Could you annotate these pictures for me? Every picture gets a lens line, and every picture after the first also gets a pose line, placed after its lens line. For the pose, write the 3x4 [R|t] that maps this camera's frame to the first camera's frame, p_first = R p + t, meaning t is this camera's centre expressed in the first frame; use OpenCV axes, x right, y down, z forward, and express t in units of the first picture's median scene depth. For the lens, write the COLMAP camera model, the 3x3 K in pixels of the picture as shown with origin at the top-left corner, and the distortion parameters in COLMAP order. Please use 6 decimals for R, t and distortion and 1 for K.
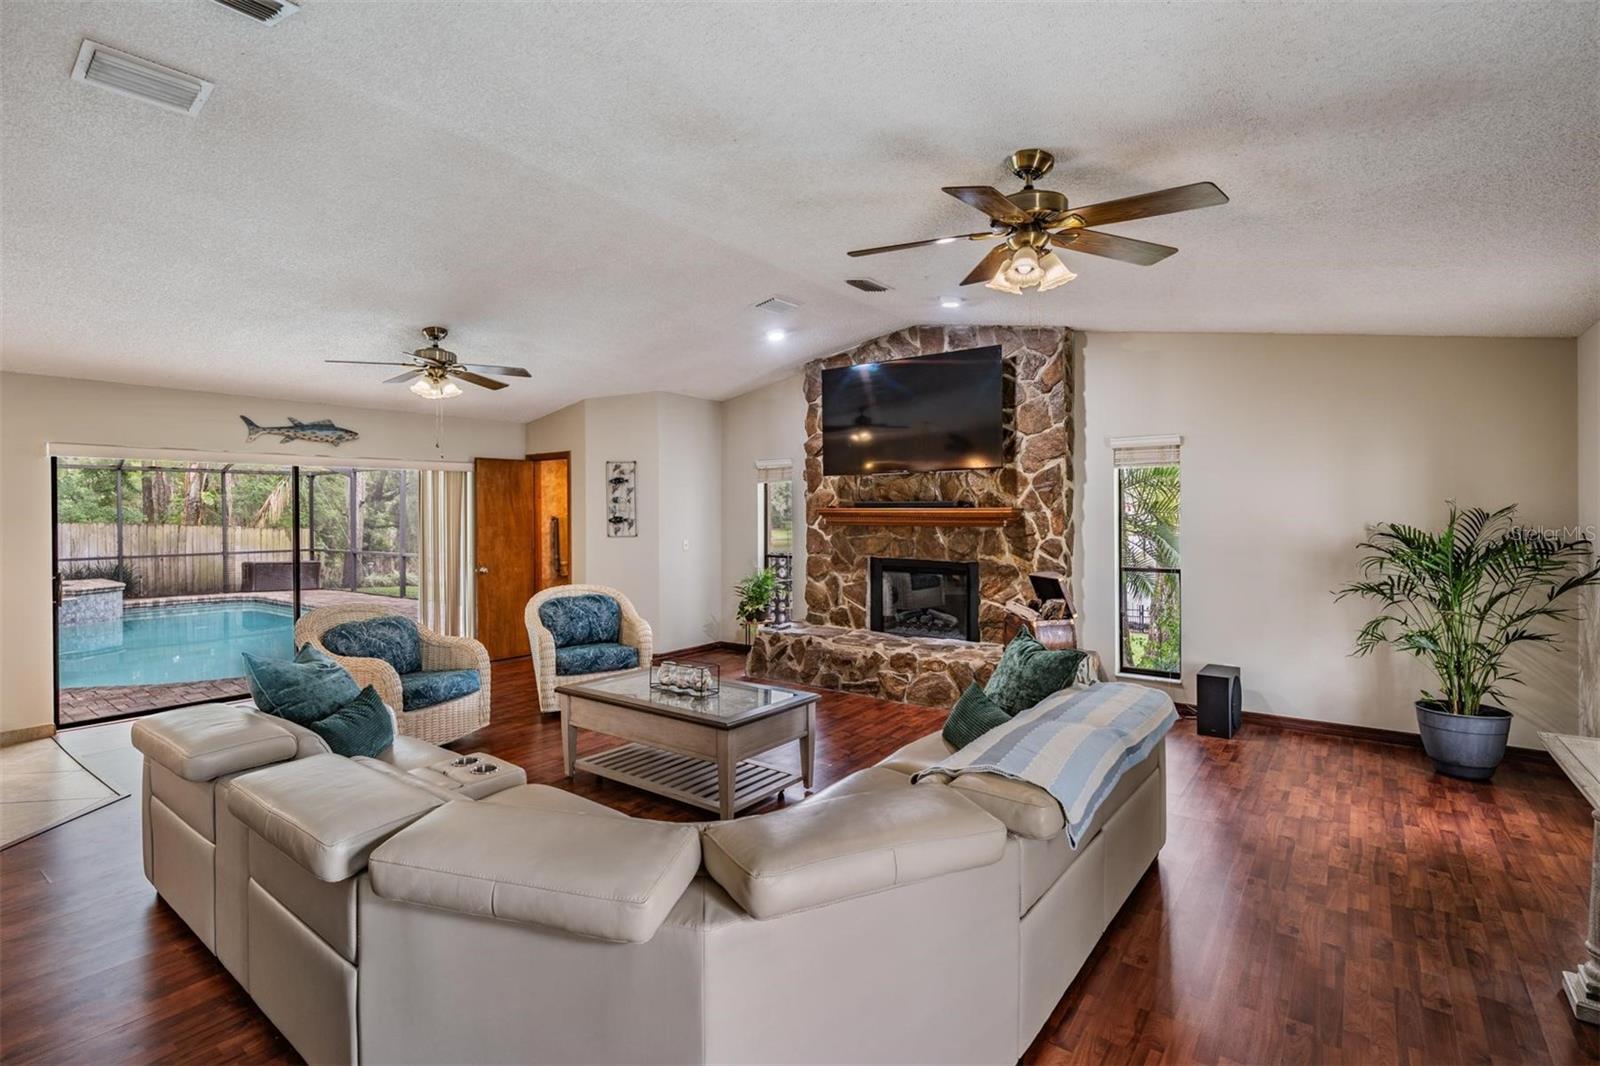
lens RADIAL K [[752.3, 0, 800.4], [0, 752.3, 527.9], [0, 0, 1]] dist [0.000005, -0.000001]
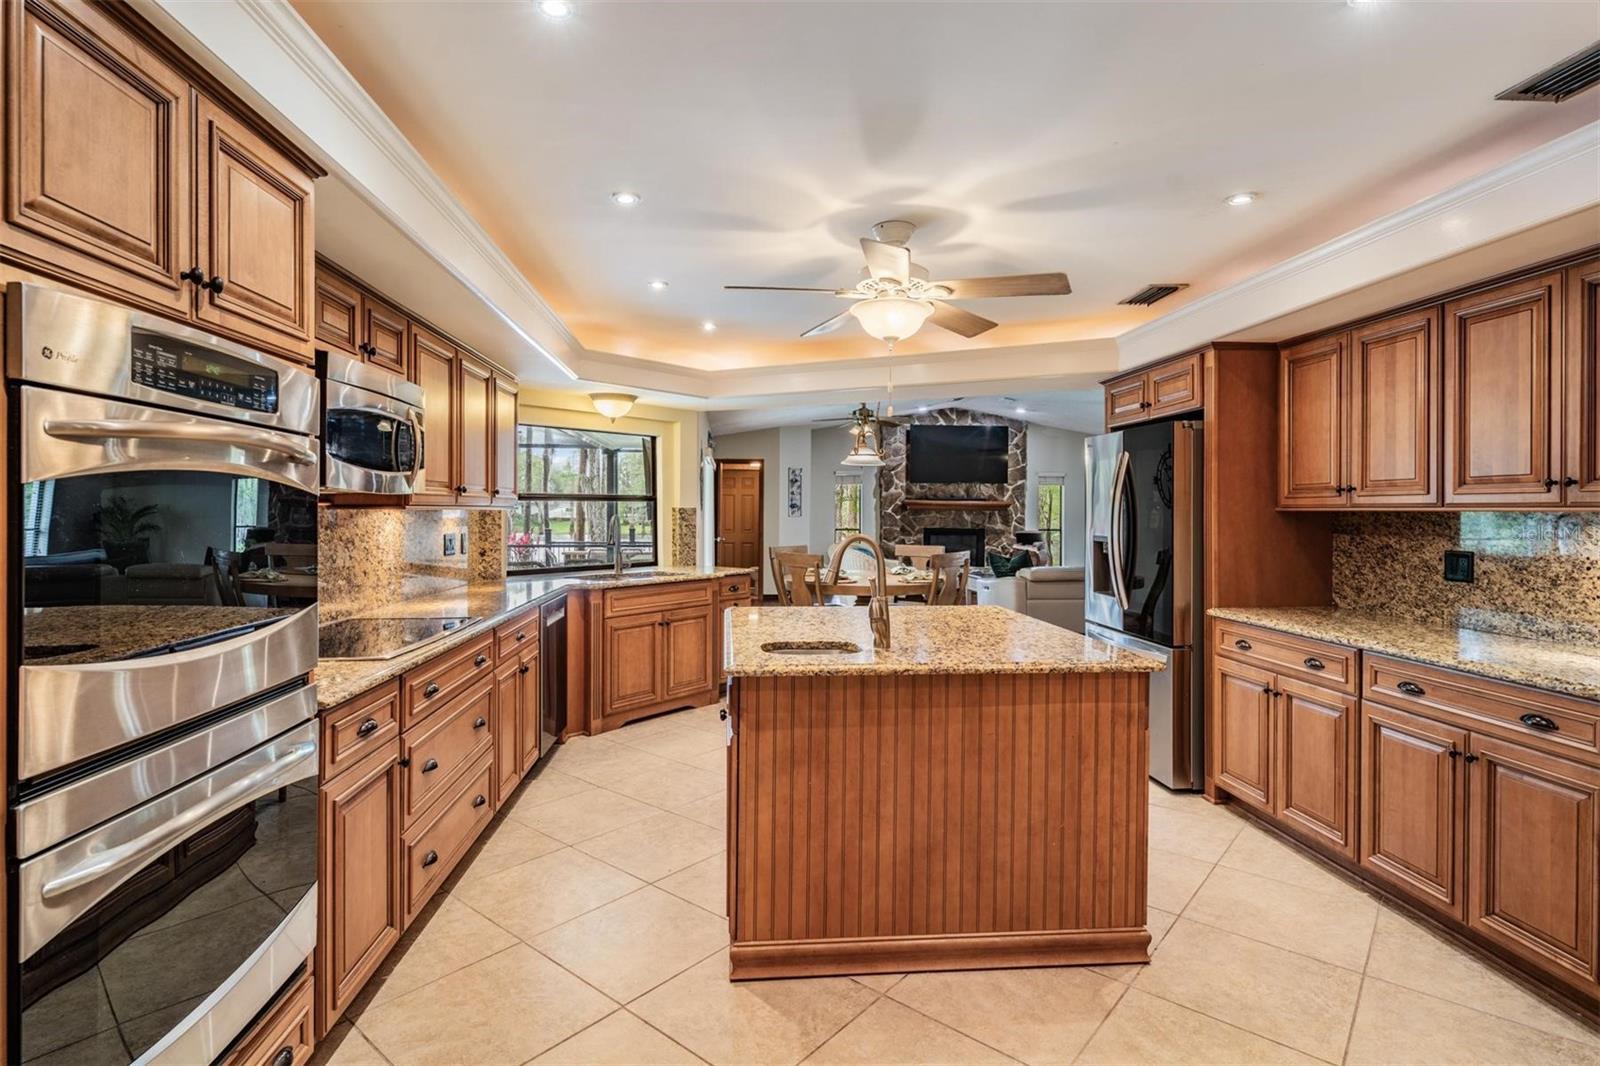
lens RADIAL K [[826.7, 0, 799.6], [0, 826.7, 522.8], [0, 0, 1]] dist [-0.000001, 0.000000]
pose [[0.740120, -0.003155, 0.672467, -1.611282], [0.002217, 0.999995, 0.002252, 0.024103], [-0.672471, -0.000176, 0.740124, -0.323250]]
